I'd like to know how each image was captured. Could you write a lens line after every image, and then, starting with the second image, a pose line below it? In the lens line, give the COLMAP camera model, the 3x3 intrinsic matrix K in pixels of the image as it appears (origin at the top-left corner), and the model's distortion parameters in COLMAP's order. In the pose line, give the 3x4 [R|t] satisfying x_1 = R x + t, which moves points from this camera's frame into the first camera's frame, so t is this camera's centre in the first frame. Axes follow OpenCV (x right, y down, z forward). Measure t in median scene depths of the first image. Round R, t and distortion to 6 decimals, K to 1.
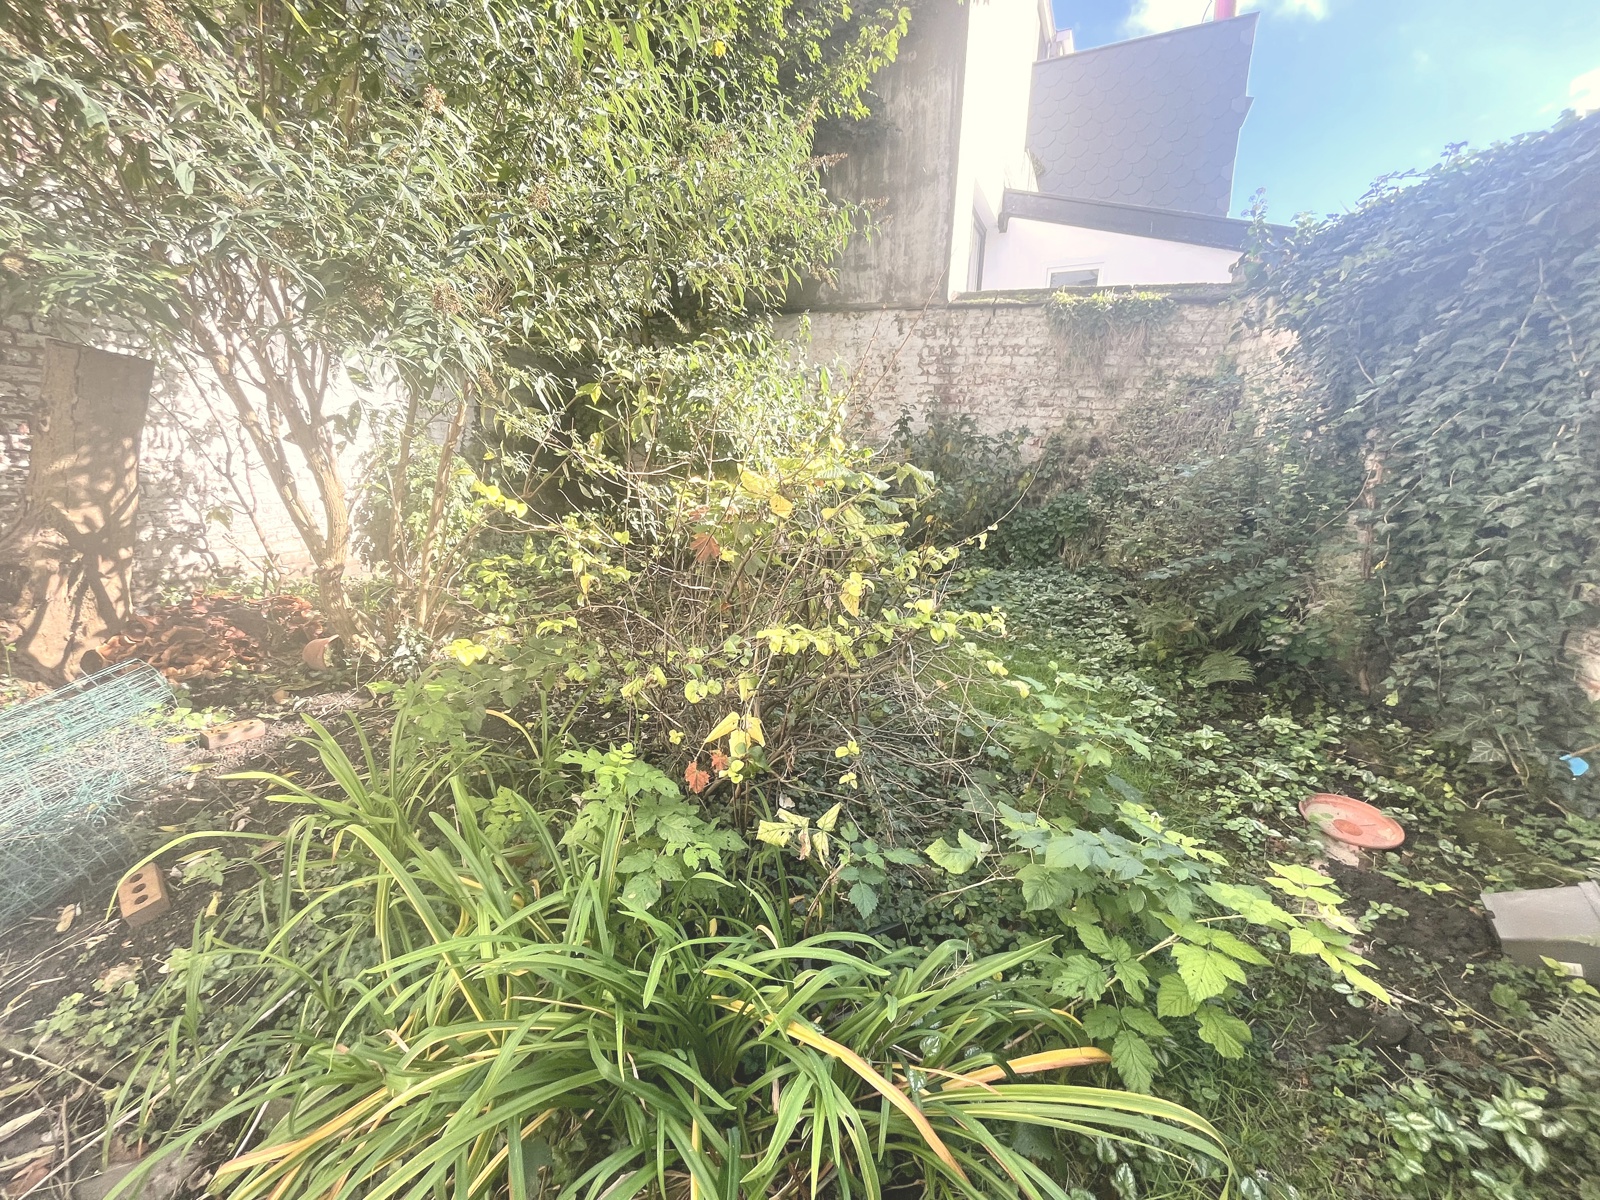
lens RADIAL K [[646.0, 0, 793.0], [0, 646.0, 598.3], [0, 0, 1]] dist [-0.000704, -0.000812]
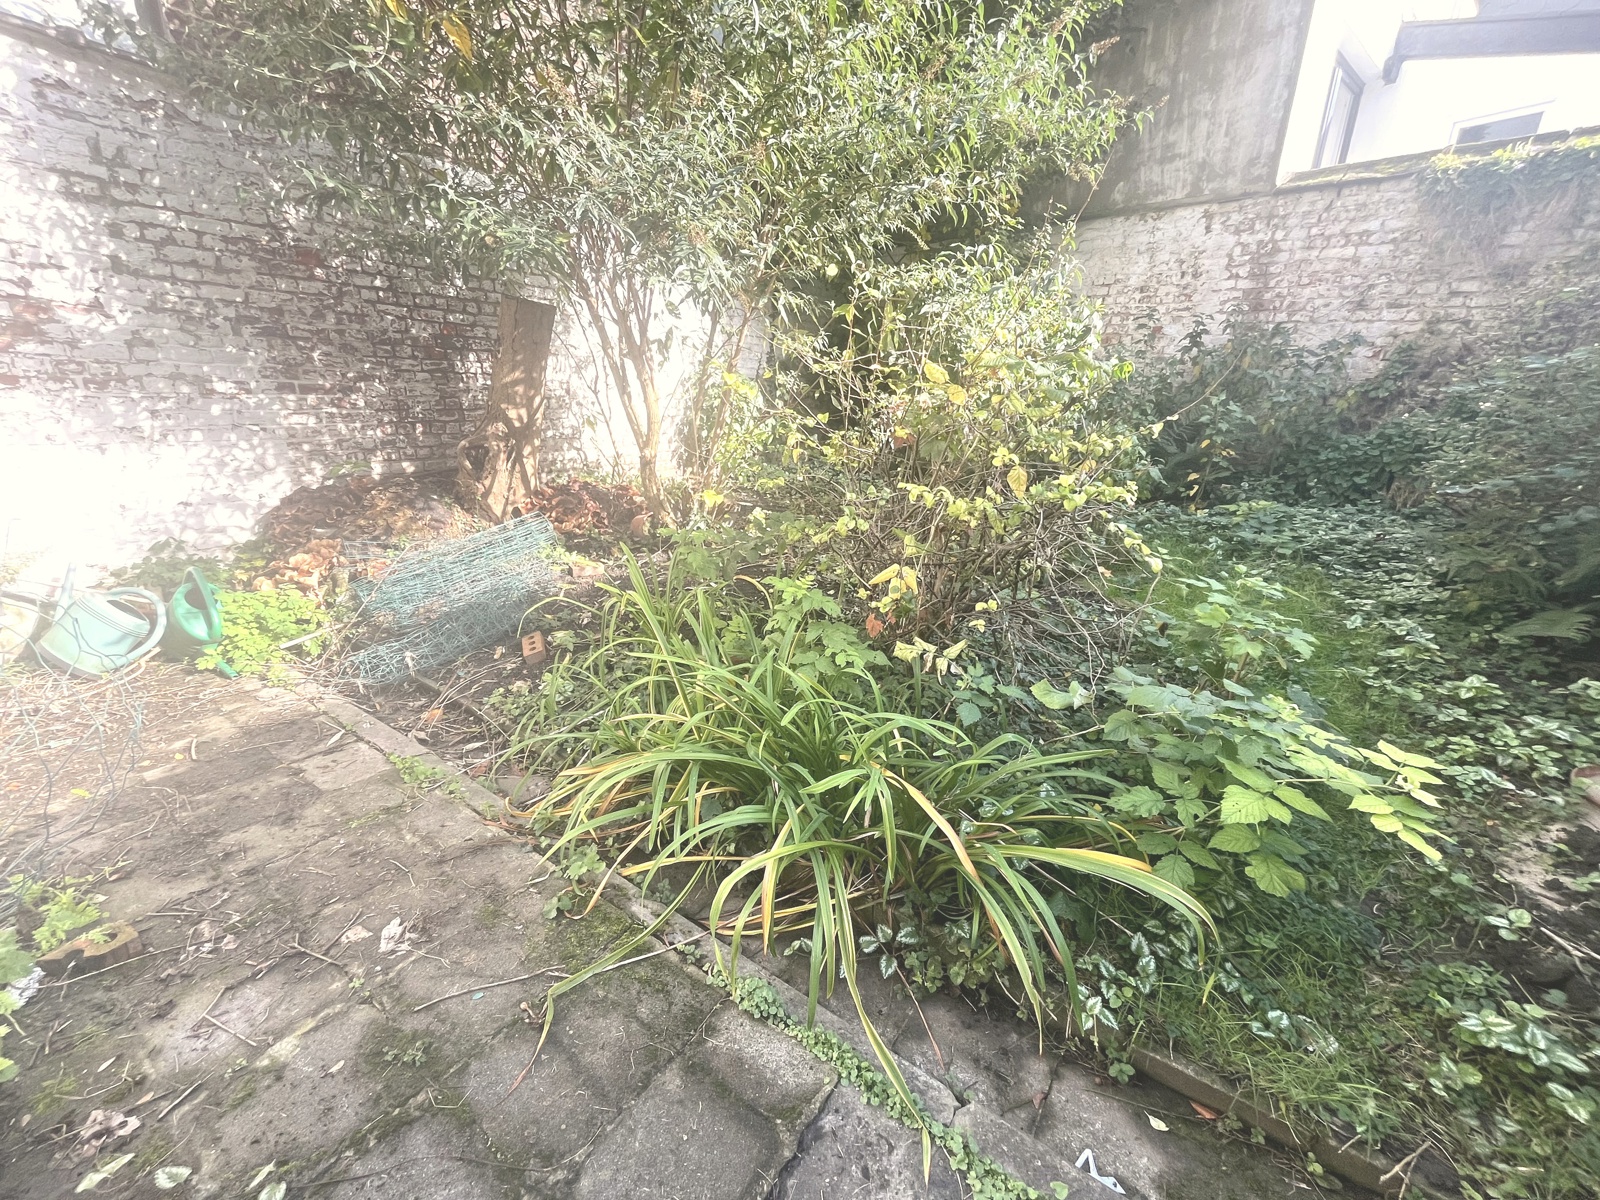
lens RADIAL K [[644.2, 0, 794.5], [0, 644.2, 598.3], [0, 0, 1]] dist [-0.005996, 0.000995]
pose [[0.906659, 0.121018, -0.404134, 0.138640], [-0.083584, 0.990511, 0.109090, 0.072003], [0.413501, -0.065128, 0.908171, -0.116638]]
